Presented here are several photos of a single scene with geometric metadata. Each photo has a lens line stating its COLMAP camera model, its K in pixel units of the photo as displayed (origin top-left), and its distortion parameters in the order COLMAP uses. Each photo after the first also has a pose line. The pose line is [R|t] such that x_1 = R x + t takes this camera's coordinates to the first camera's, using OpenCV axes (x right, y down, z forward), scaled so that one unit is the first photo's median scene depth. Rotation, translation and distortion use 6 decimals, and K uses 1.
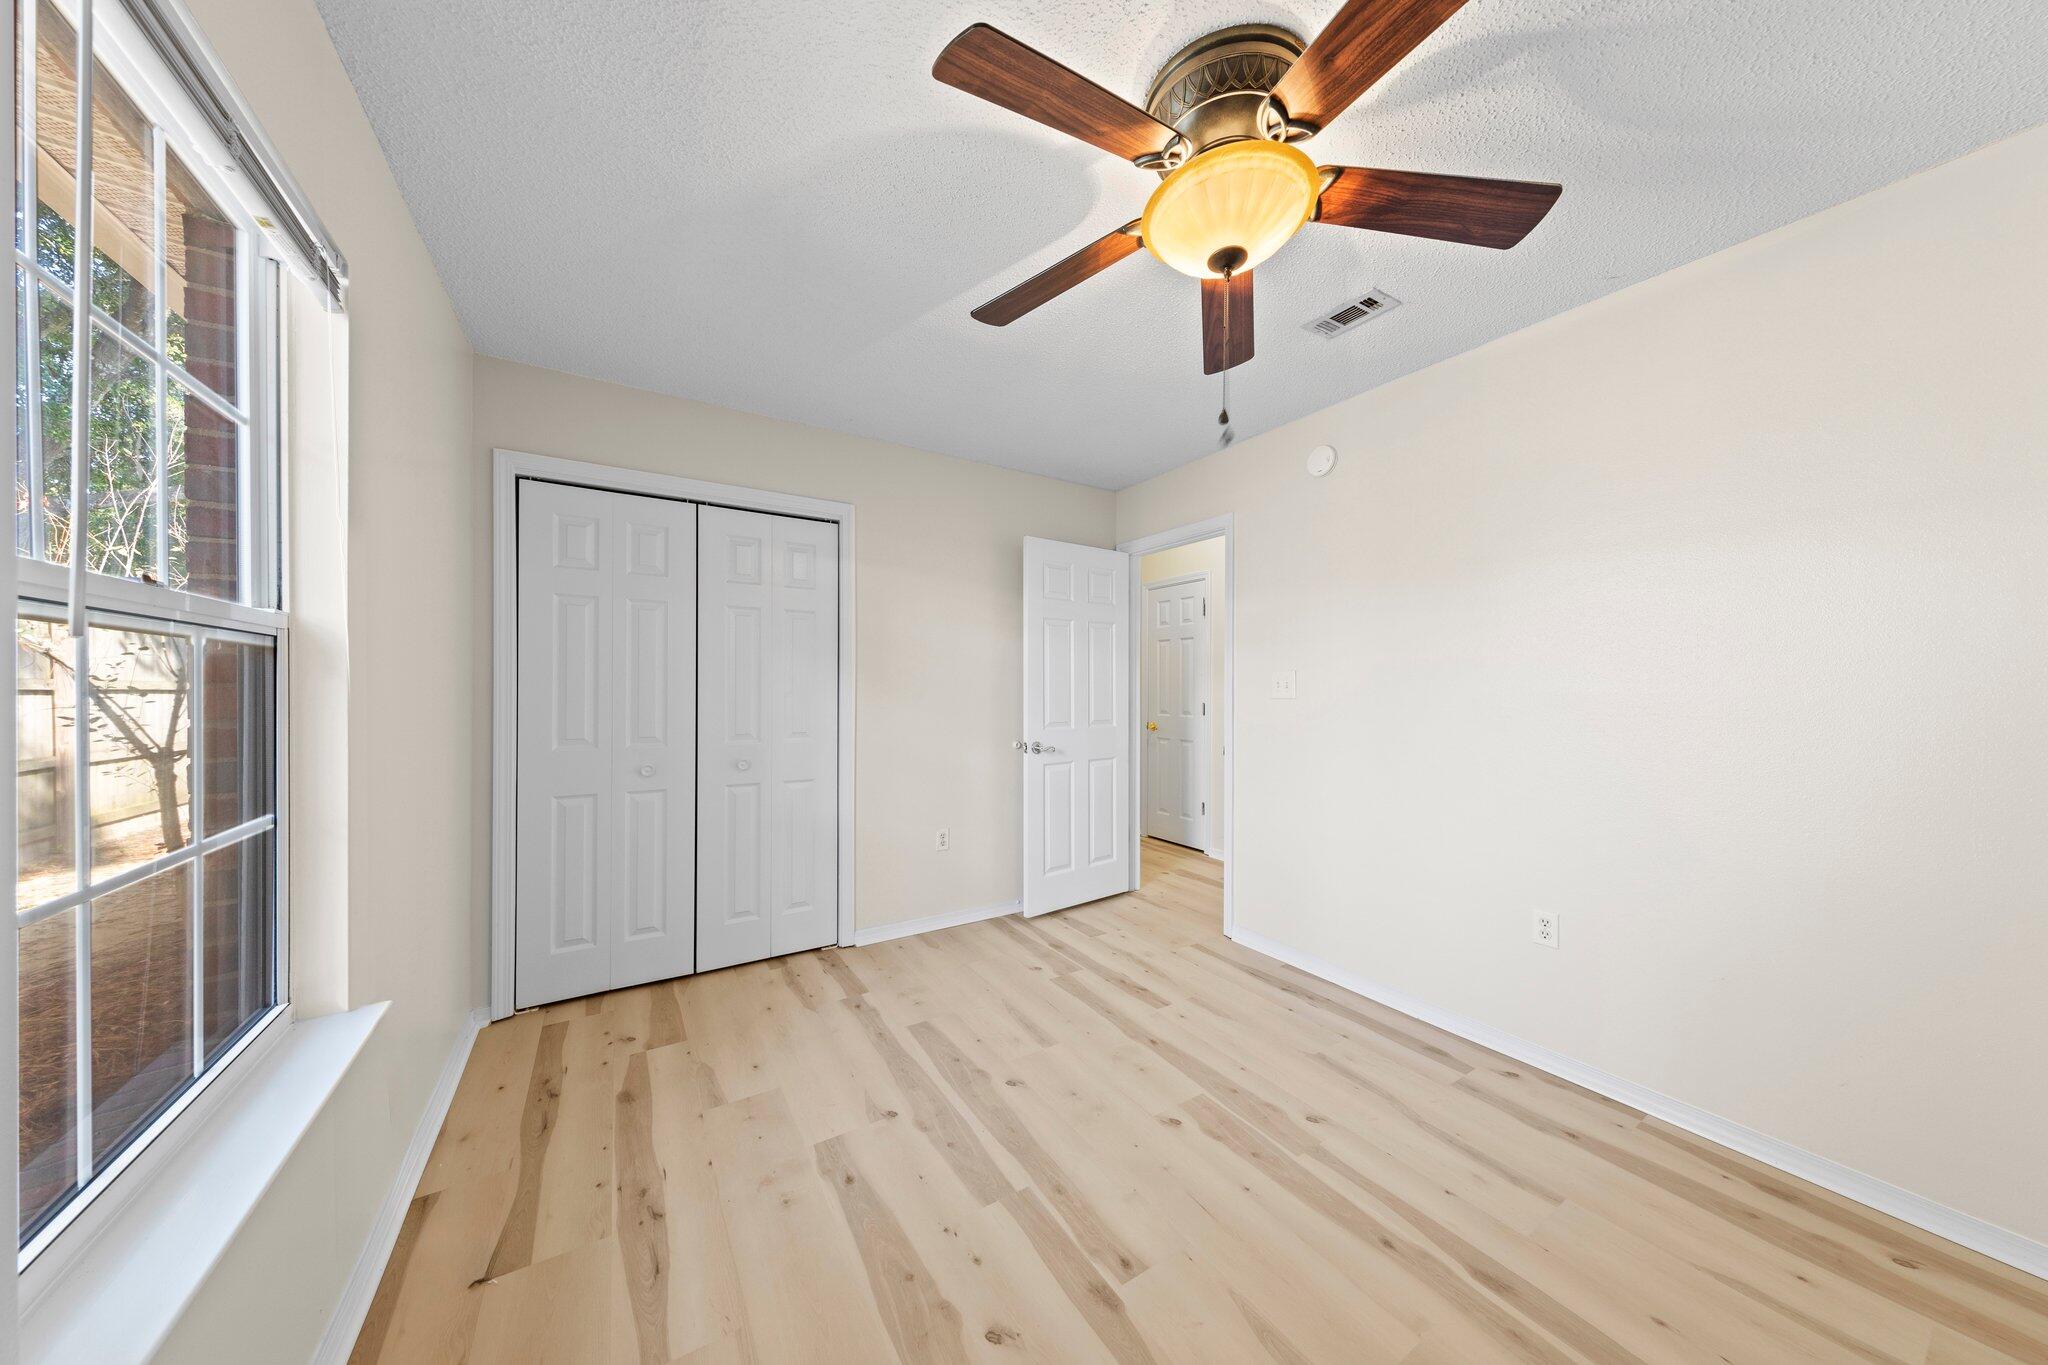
lens RADIAL K [[652.5, 0, 1028.5], [0, 652.5, 684.2], [0, 0, 1]] dist [0.014481, 0.000041]
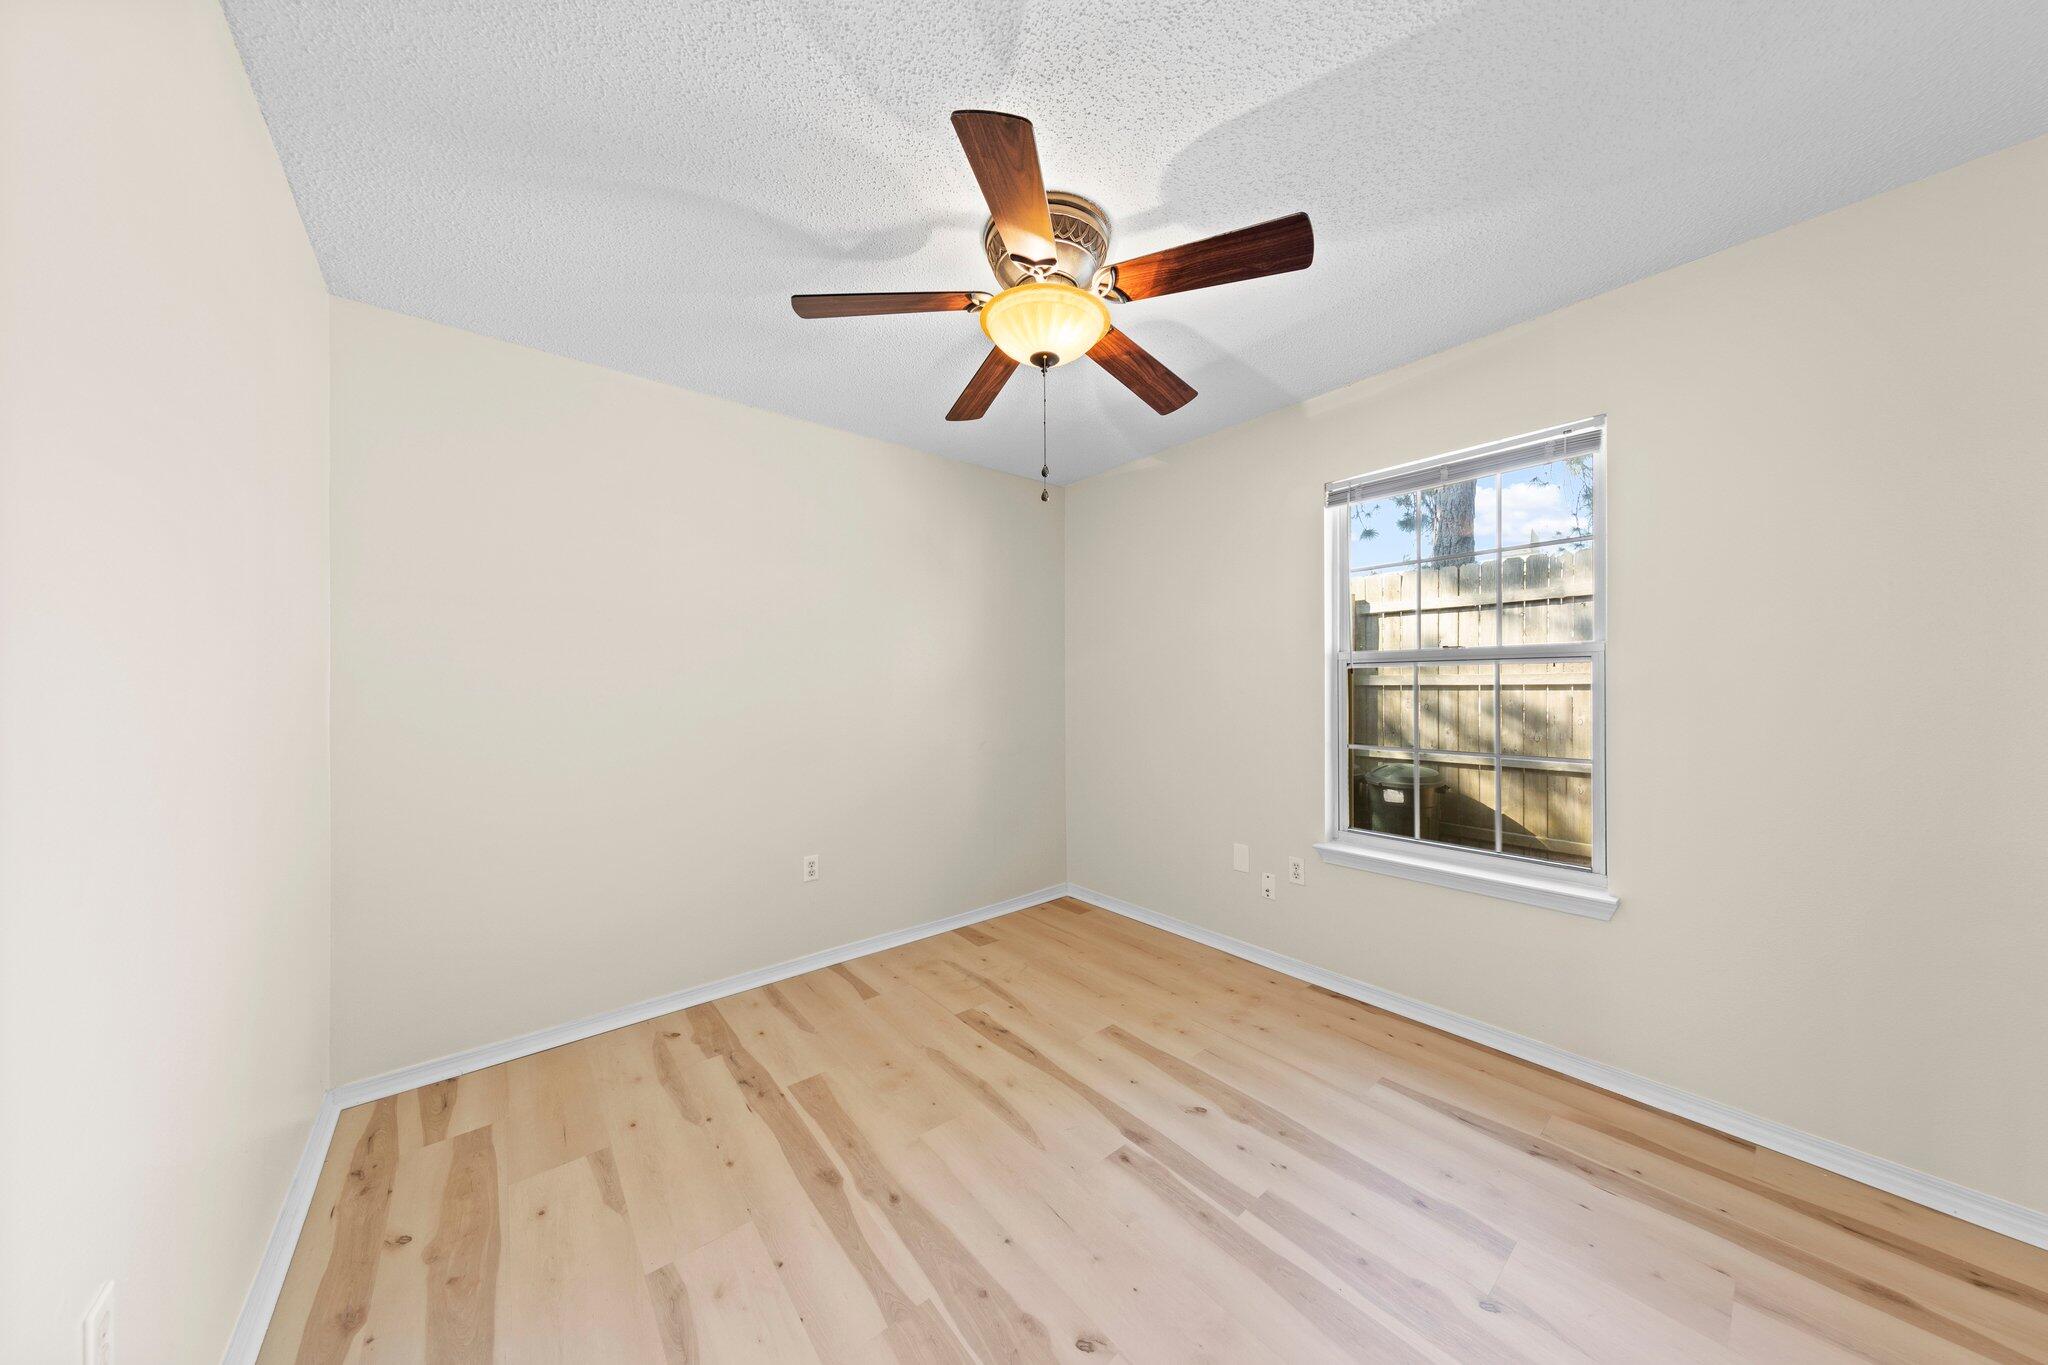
lens RADIAL K [[652.5, 0, 1028.5], [0, 652.5, 684.2], [0, 0, 1]] dist [0.014481, 0.000041]
pose [[-0.990737, 0.000150, -0.135797, 0.455554], [0.000900, 0.999985, -0.005460, 0.007152], [0.135794, -0.005532, -0.990722, 2.036328]]
